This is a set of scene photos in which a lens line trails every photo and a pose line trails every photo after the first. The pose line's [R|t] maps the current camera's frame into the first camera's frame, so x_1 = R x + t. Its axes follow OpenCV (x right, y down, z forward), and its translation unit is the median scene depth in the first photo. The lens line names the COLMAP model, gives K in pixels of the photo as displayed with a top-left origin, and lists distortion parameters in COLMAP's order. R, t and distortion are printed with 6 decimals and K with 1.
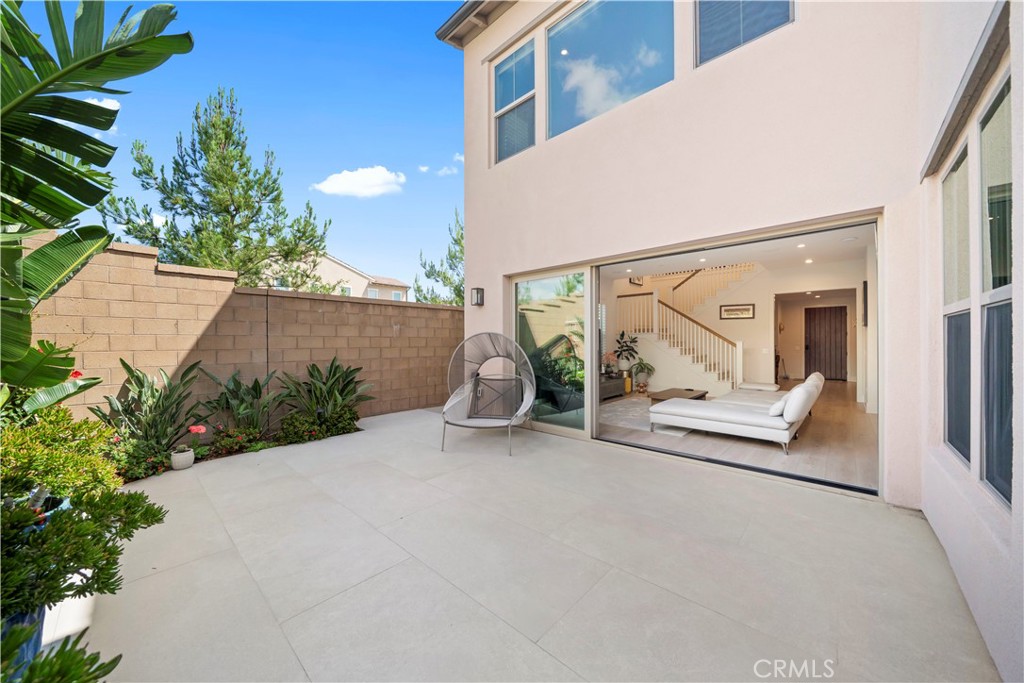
lens RADIAL K [[358.2, 0, 514.6], [0, 358.2, 341.6], [0, 0, 1]] dist [-0.003300, -0.000062]
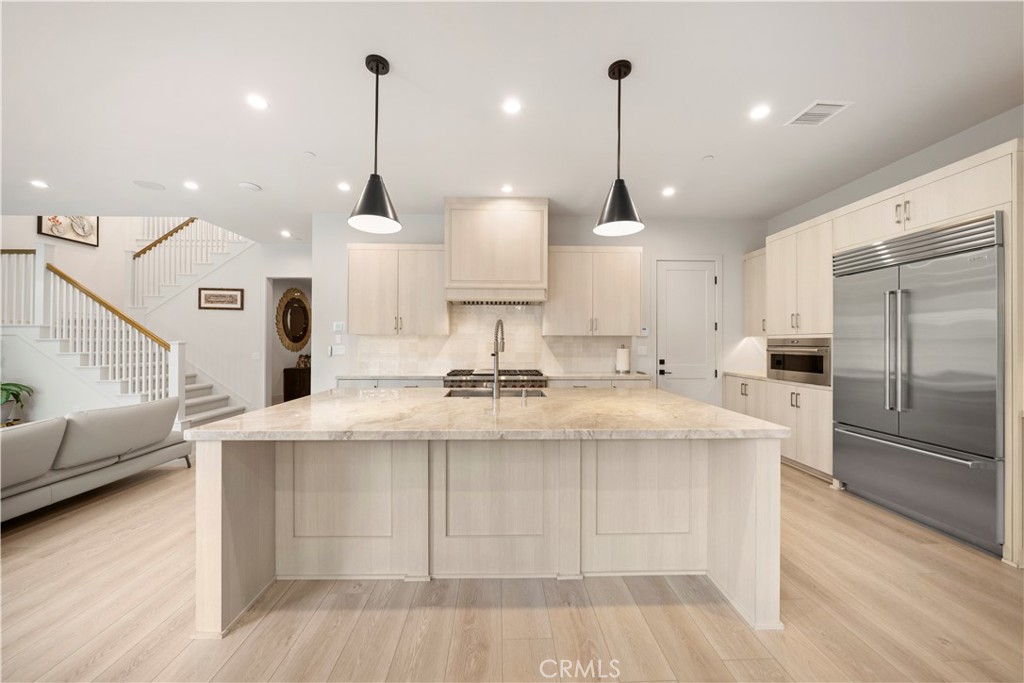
lens RADIAL K [[358.2, 0, 514.9], [0, 358.2, 340.6], [0, 0, 1]] dist [-0.003300, -0.000062]
pose [[0.719786, 0.010002, 0.694124, 0.527403], [-0.008698, 0.999948, -0.005389, -0.004896], [-0.694142, -0.002159, 0.719835, 0.116192]]
